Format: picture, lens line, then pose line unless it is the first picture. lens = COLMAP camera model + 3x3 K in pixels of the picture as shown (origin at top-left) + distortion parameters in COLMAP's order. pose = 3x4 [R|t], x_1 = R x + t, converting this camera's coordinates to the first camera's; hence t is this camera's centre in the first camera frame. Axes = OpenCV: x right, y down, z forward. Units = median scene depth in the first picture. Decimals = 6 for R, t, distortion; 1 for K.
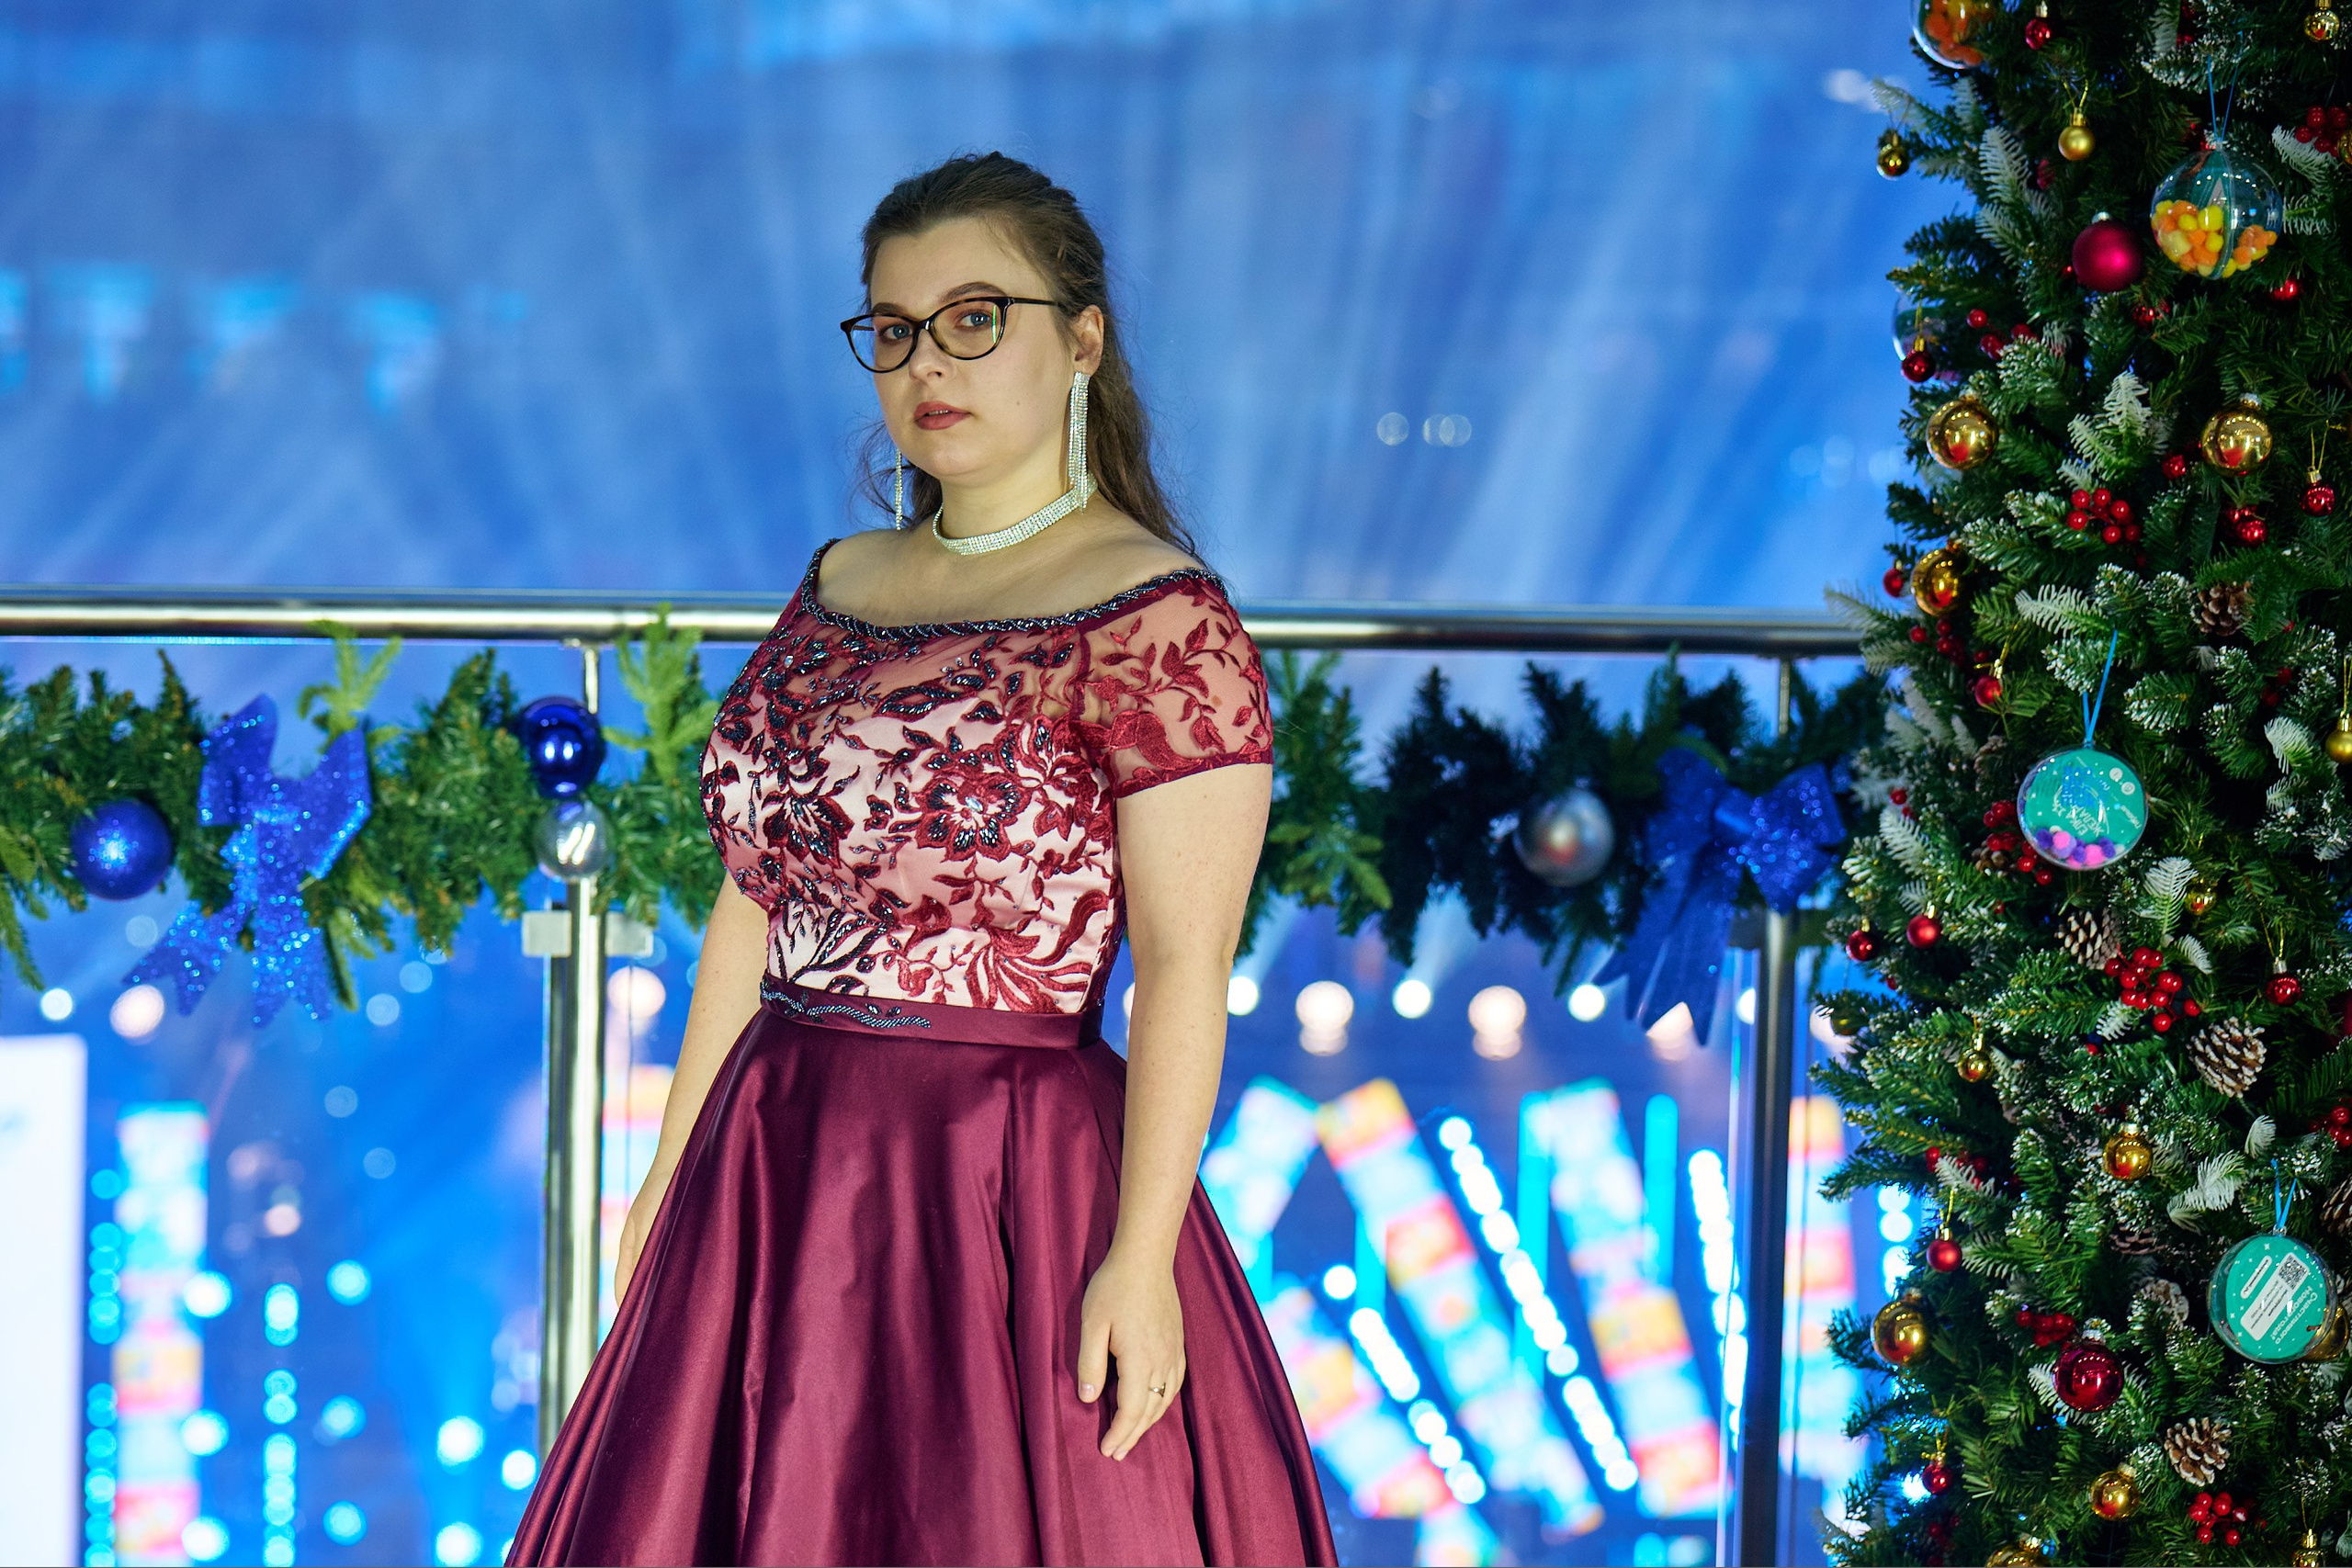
lens RADIAL K [[5480.9, 0, 1151.7], [0, 5480.9, 715.7], [0, 0, 1]] dist [0.001386, 0.000000]
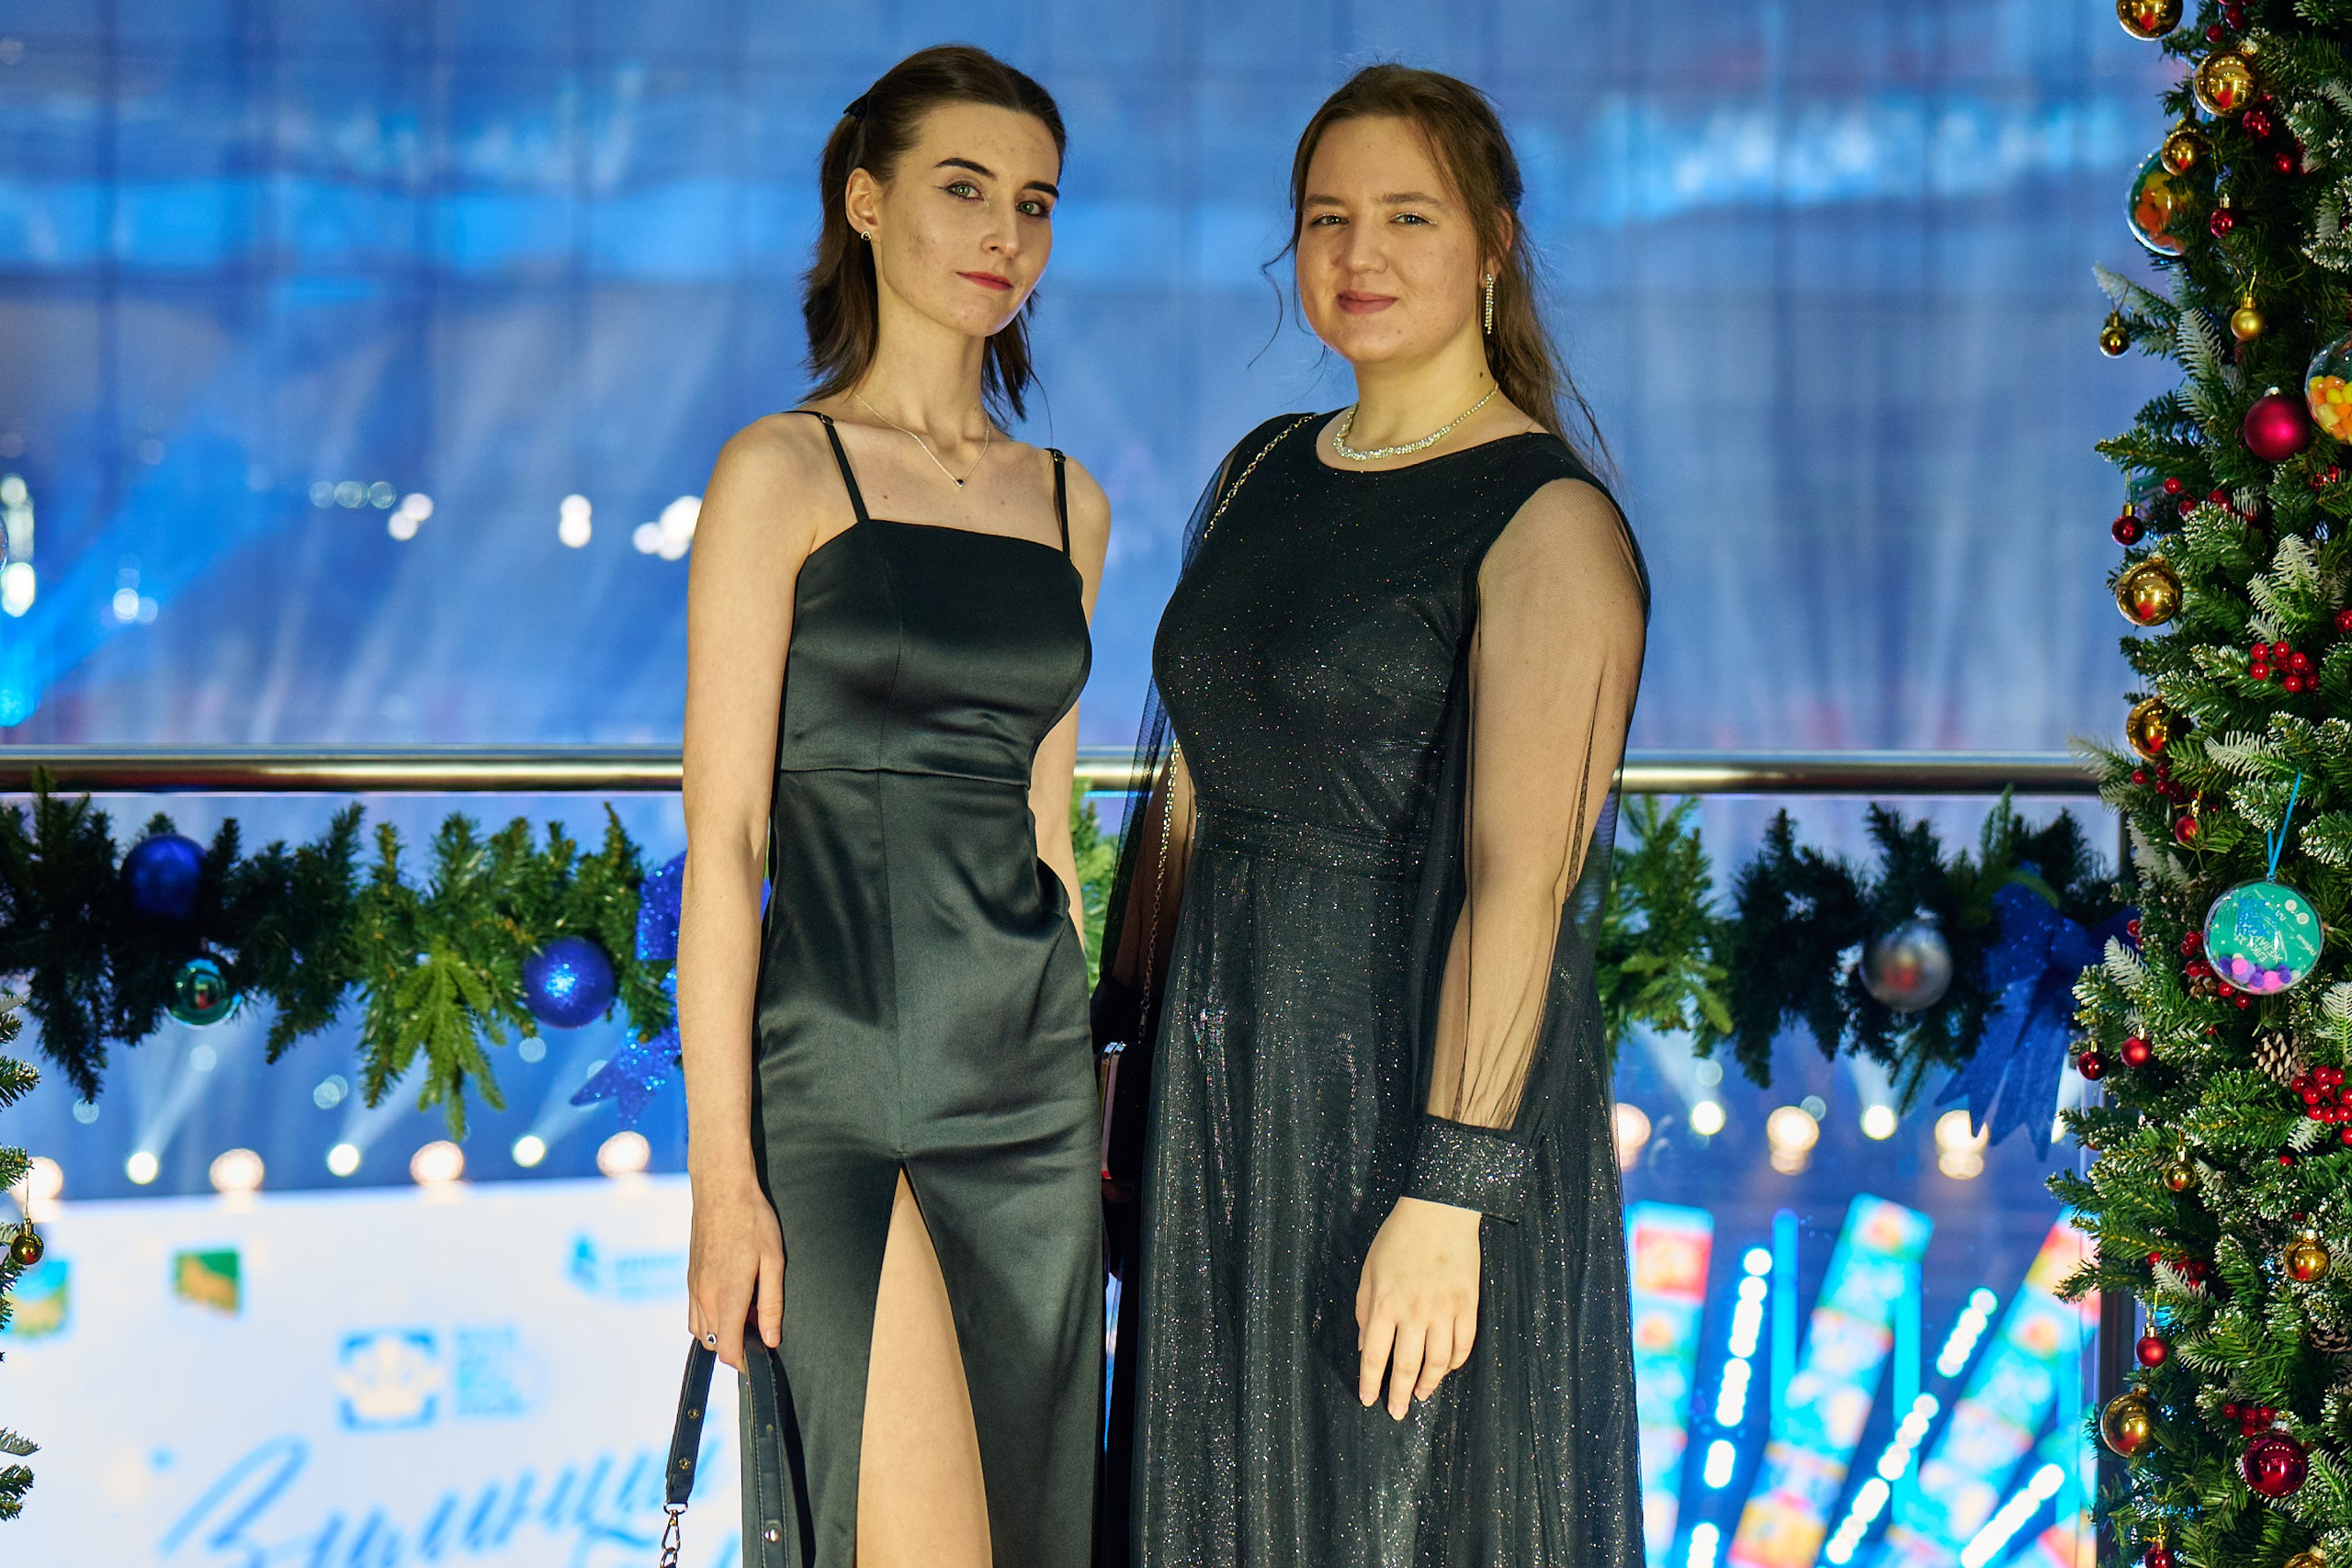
lens RADIAL K [[5382.5, 0, 1344.2], [0, 5382.5, 723.3], [0, 0, 1]] dist [0.008057, 0.000000]
pose [[0.992283, -0.009364, -0.123642, 0.117854], [0.006370, 0.999677, -0.024592, -0.000328], [0.123832, 0.023615, 0.992022, -0.074944]]
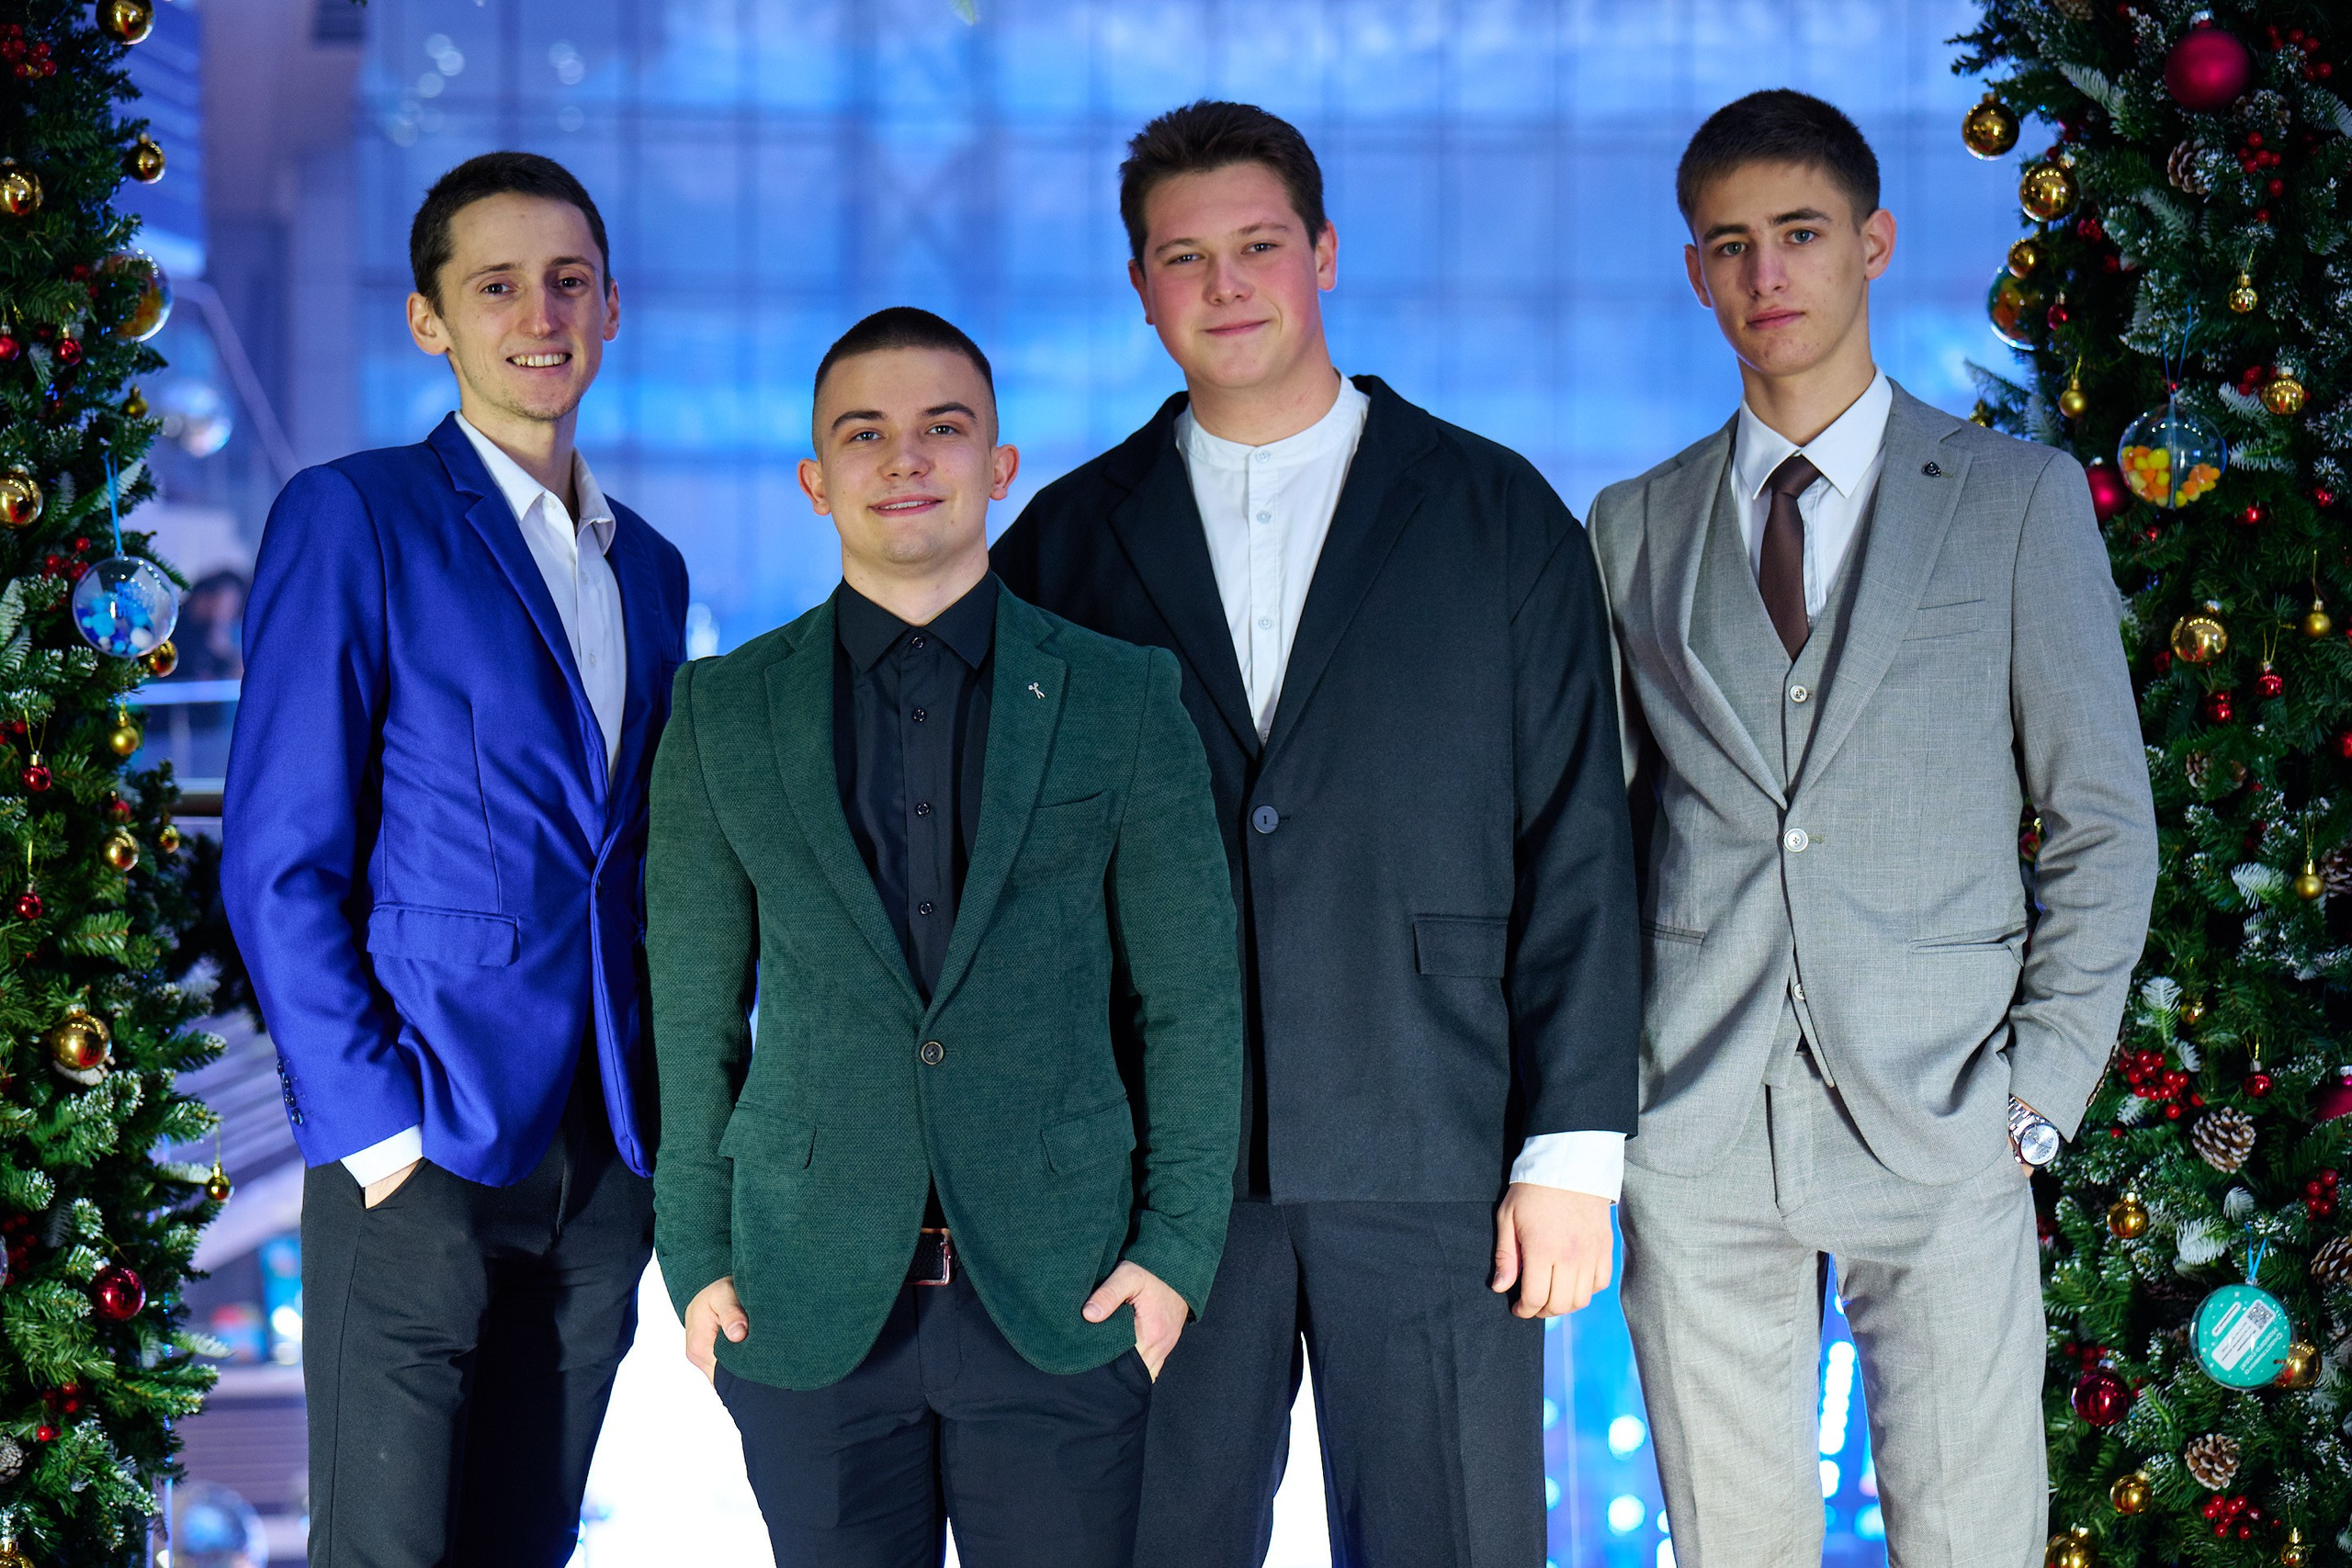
lens RADIAL K [[4113.7, 0, 1173.4], [0, 4113.7, 775.4], [0, 0, 1]] dist [-0.002085, 0.000000]
pose [[0.967826, -0.012358, -0.251317, 0.197041], [0.005097, 0.999551, -0.029523, 0.006434], [0.251570, 0.027293, 0.967454, 0.044581]]
